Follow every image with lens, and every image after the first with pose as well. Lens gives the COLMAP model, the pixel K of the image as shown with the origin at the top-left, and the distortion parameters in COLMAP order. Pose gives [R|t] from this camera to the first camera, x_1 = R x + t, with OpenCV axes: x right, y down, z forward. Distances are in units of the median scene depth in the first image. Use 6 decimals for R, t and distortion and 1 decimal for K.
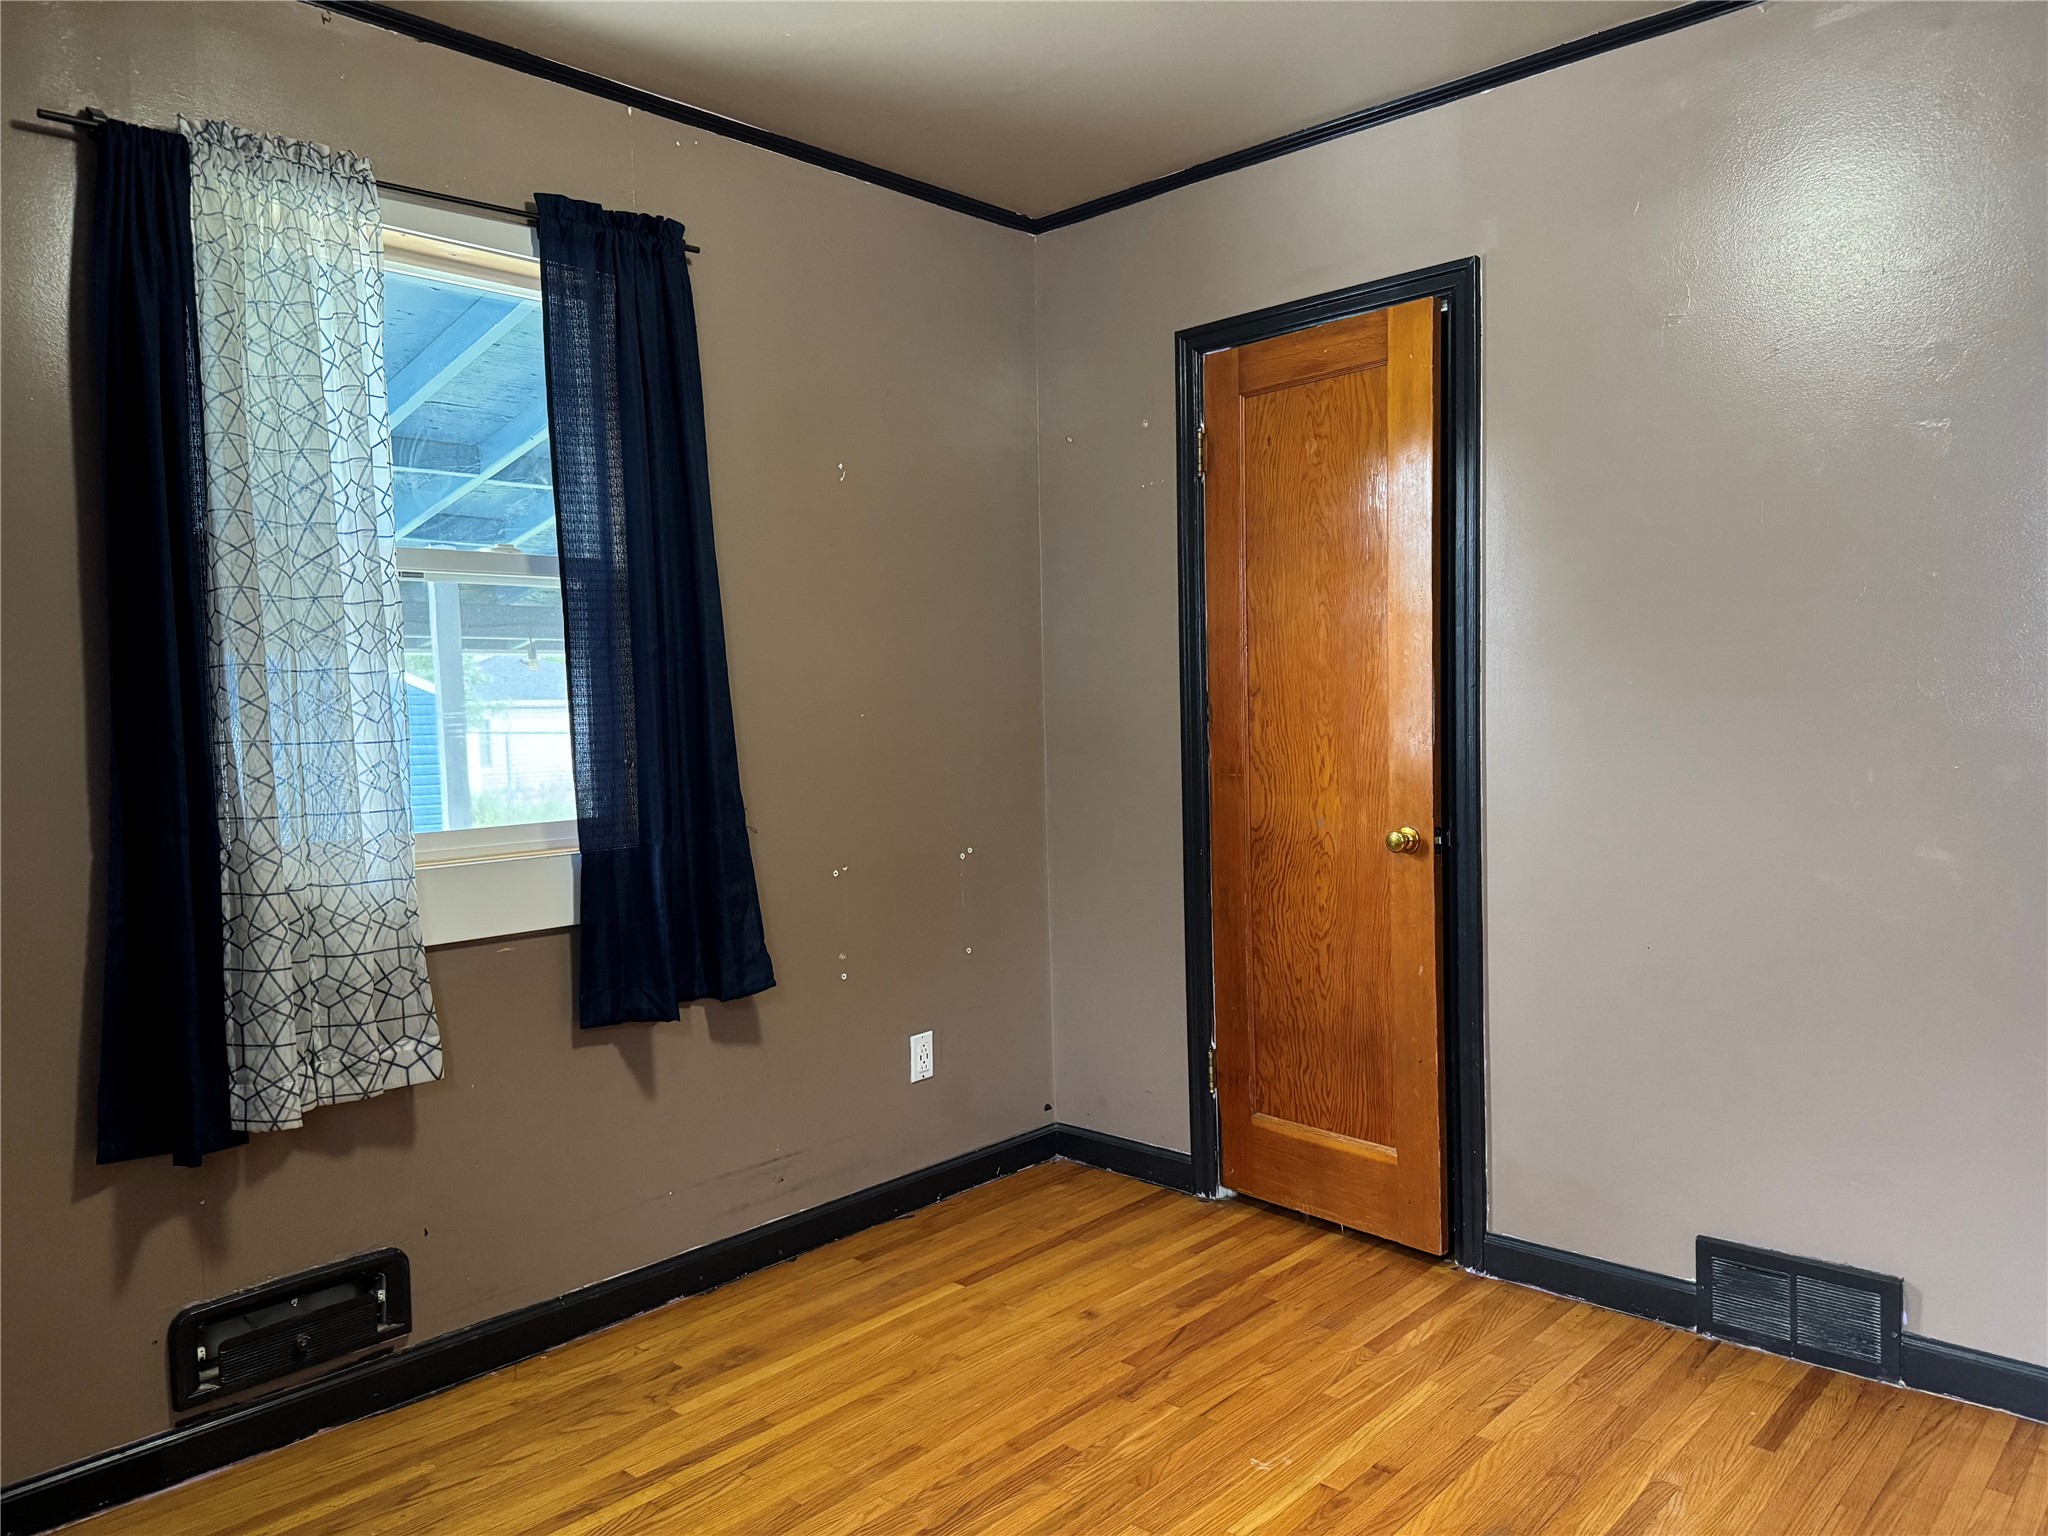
lens RADIAL K [[1435.8, 0, 1024.1], [0, 1435.8, 770.2], [0, 0, 1]] dist [0.001338, -0.002852]
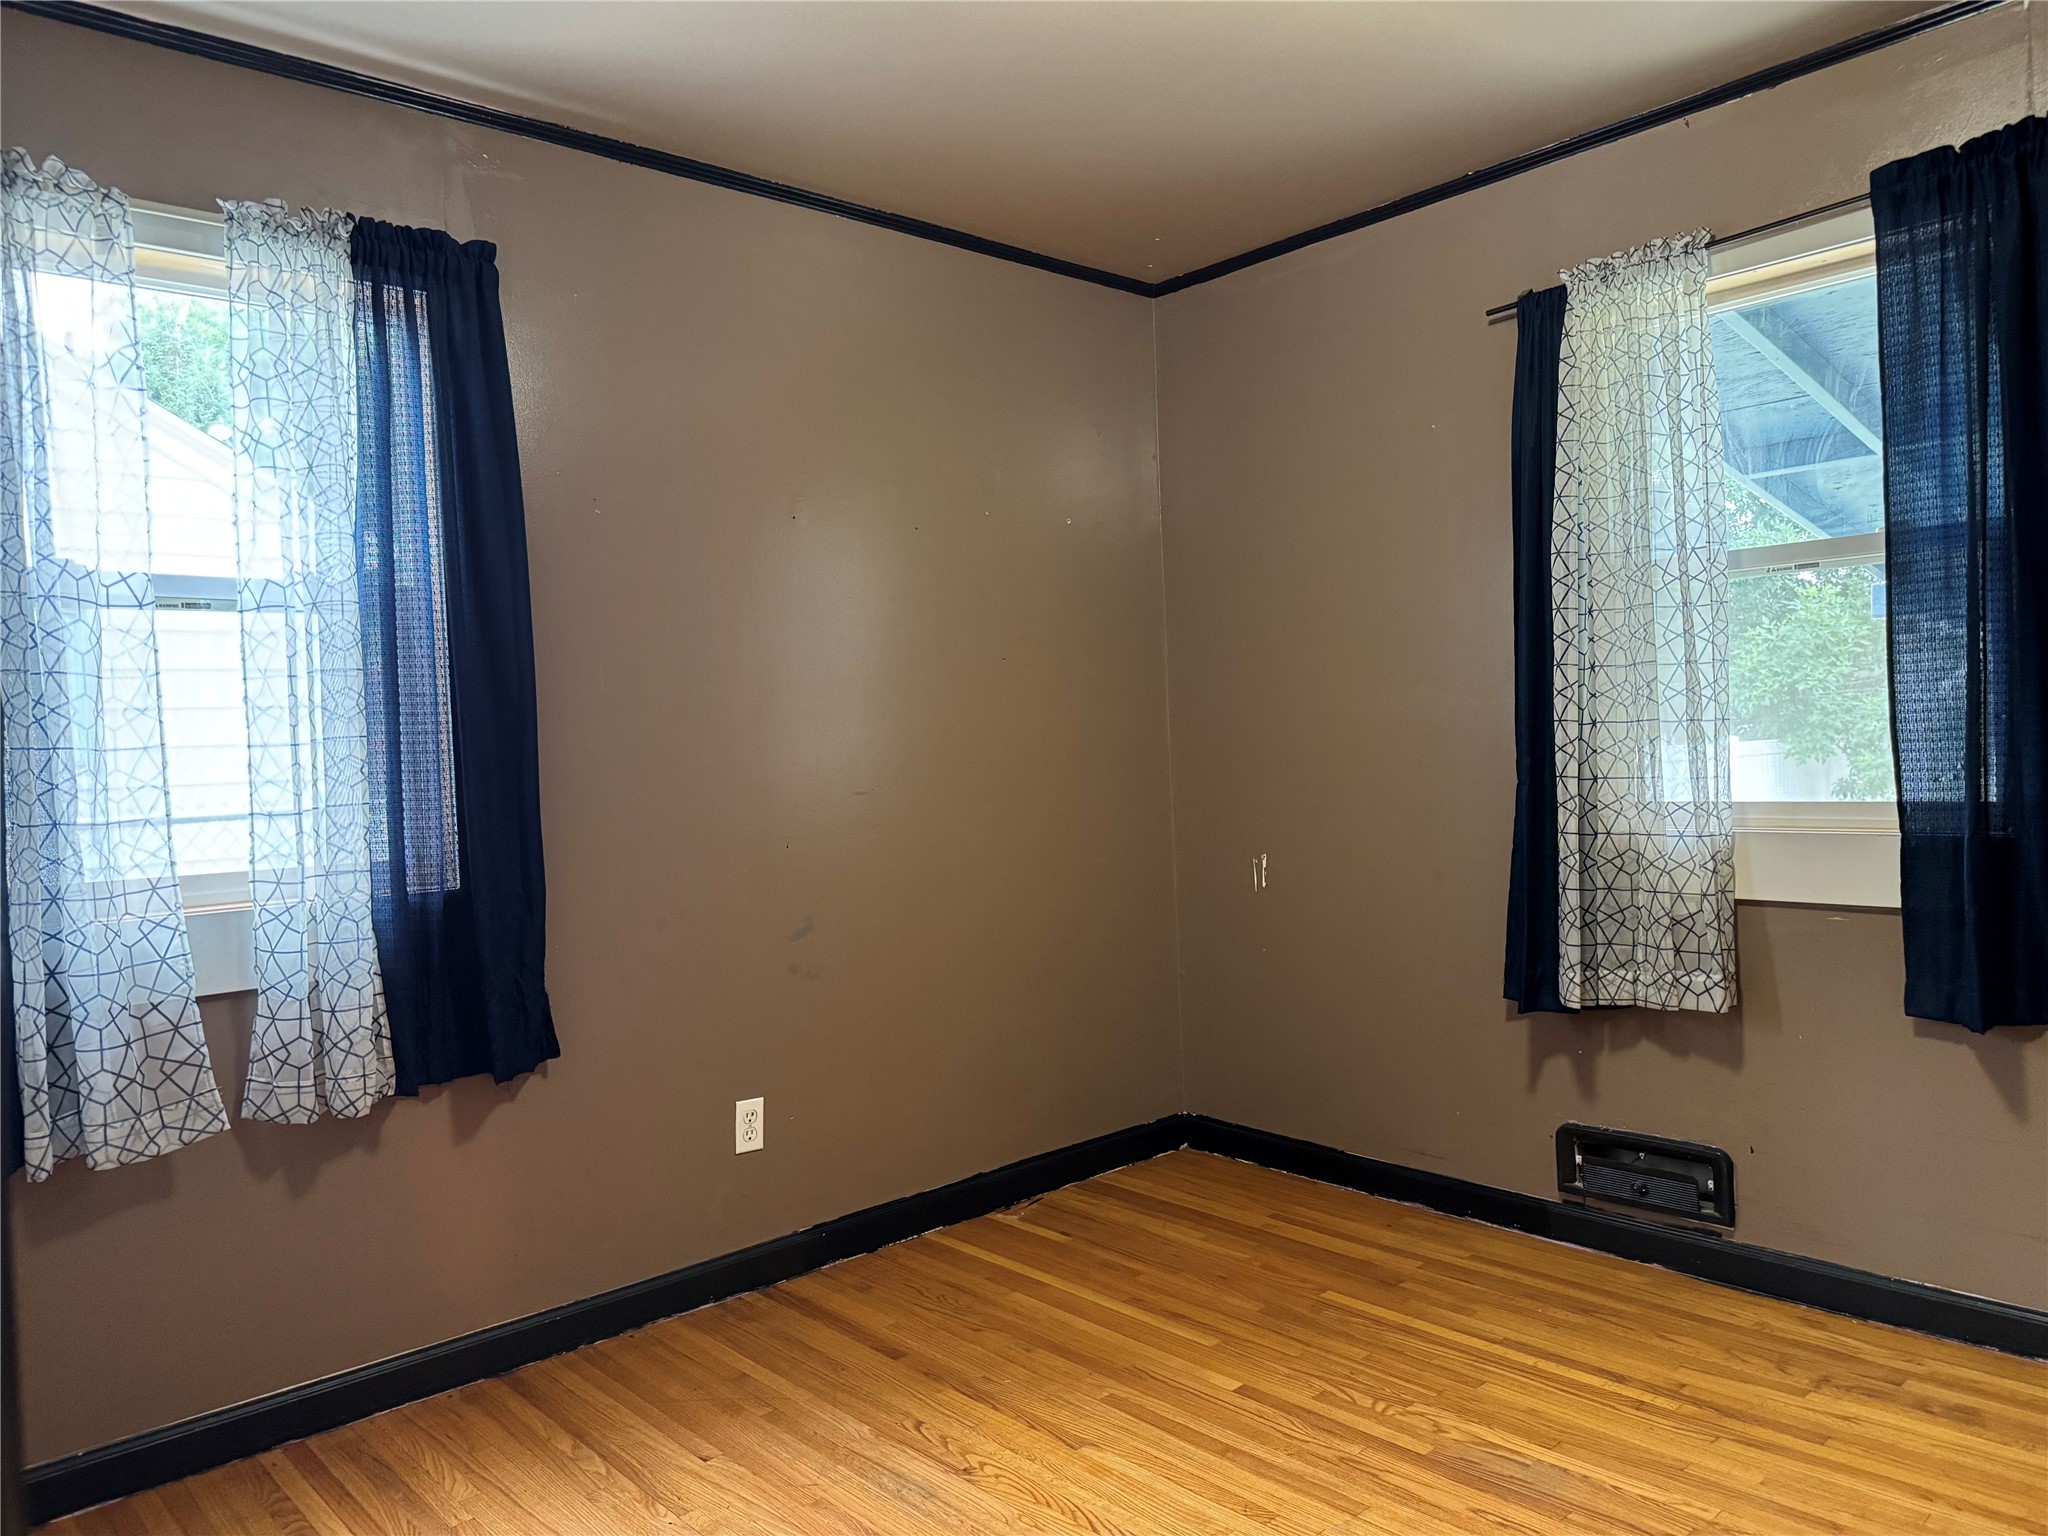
lens RADIAL K [[1435.8, 0, 1024.0], [0, 1435.8, 772.7], [0, 0, 1]] dist [0.001338, -0.002852]
pose [[-0.081005, 0.051819, -0.995366, 0.763120], [-0.004600, 0.998618, 0.052363, -0.034798], [0.996703, 0.008820, -0.080655, 0.525056]]
